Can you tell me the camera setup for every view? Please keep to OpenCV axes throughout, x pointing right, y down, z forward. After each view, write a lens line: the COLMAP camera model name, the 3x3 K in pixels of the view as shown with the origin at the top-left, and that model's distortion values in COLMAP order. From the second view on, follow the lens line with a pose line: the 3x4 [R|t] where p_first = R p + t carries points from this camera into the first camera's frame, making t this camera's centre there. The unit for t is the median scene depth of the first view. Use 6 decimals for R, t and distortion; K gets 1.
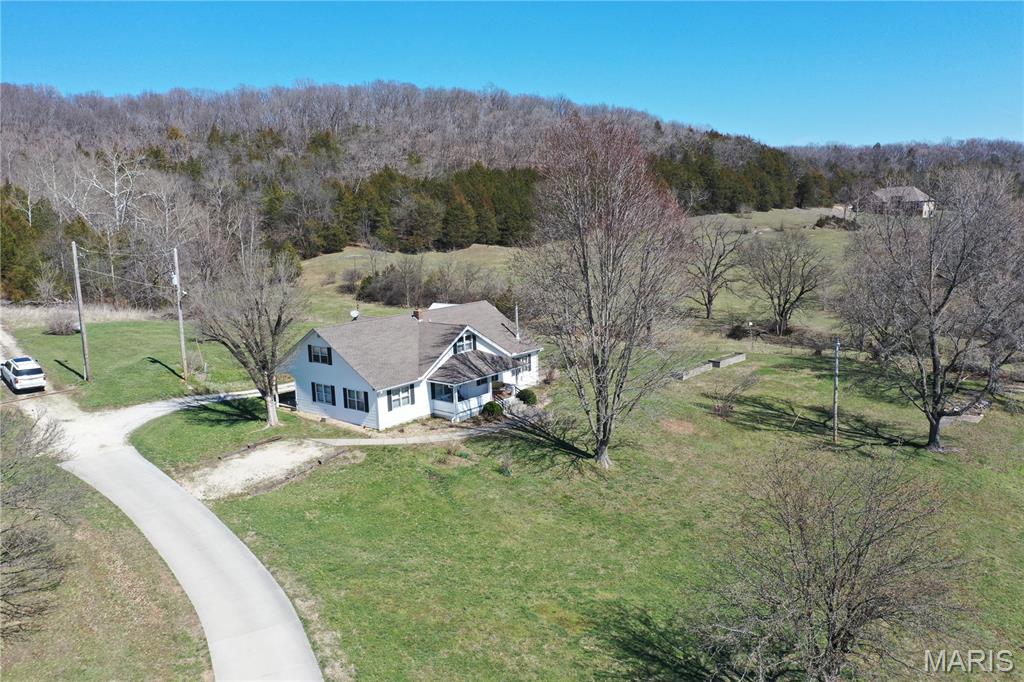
lens RADIAL K [[804.9, 0, 510.6], [0, 804.9, 339.1], [0, 0, 1]] dist [-0.007931, 0.001178]
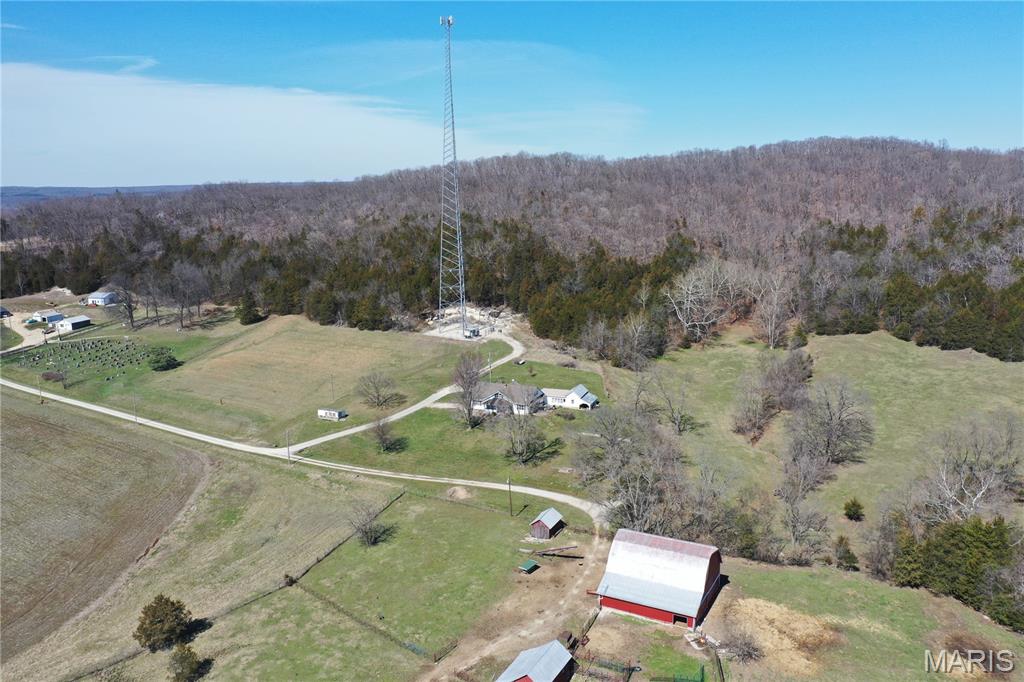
lens RADIAL K [[804.9, 0, 510.6], [0, 804.9, 339.1], [0, 0, 1]] dist [-0.007931, 0.001178]
pose [[0.269104, 0.210808, -0.939757, 3.427608], [-0.146955, 0.973313, 0.176254, -0.920169], [0.951834, 0.090672, 0.292902, -0.070242]]
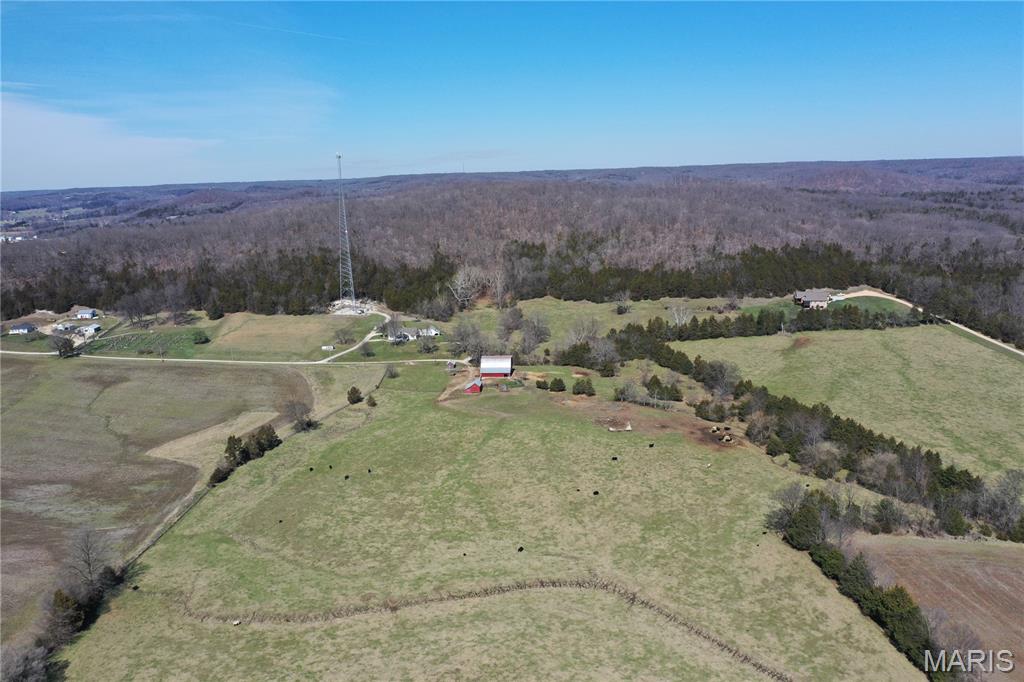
lens RADIAL K [[804.9, 0, 510.6], [0, 804.9, 339.1], [0, 0, 1]] dist [-0.007931, 0.001178]
pose [[0.623115, 0.167843, -0.763909, 7.303761], [-0.112624, 0.985779, 0.124725, -1.136496], [0.773979, 0.008316, 0.633156, -3.583029]]
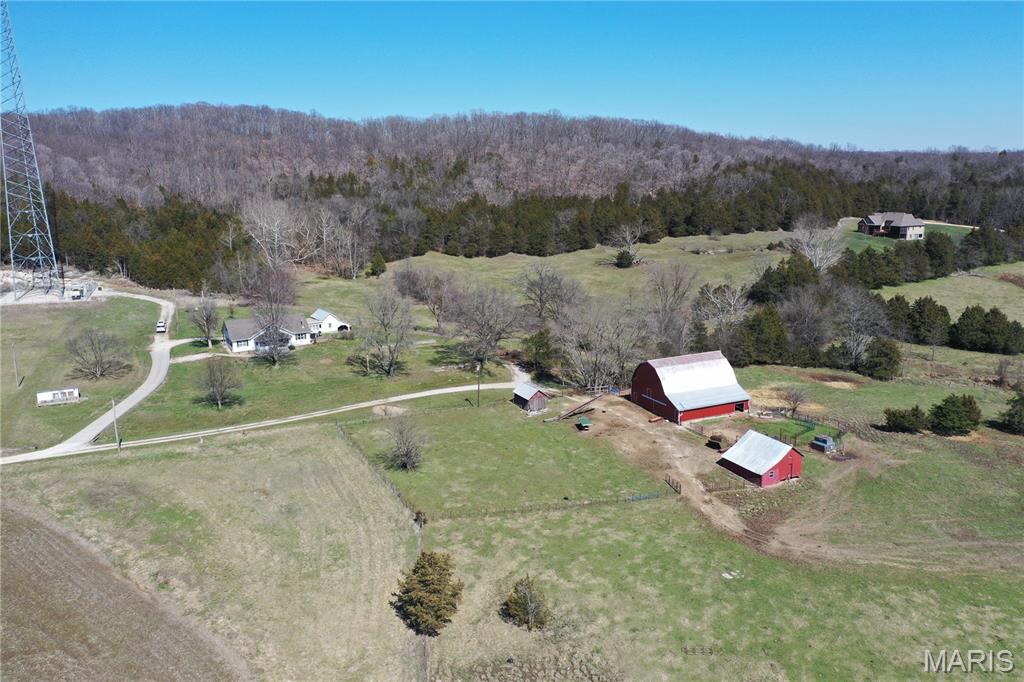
lens RADIAL K [[804.9, 0, 510.6], [0, 804.9, 339.1], [0, 0, 1]] dist [-0.007931, 0.001178]
pose [[0.929855, 0.086274, -0.357668, 1.927721], [-0.065758, 0.995436, 0.069155, -0.230345], [0.362002, -0.040785, 0.931285, -1.572119]]
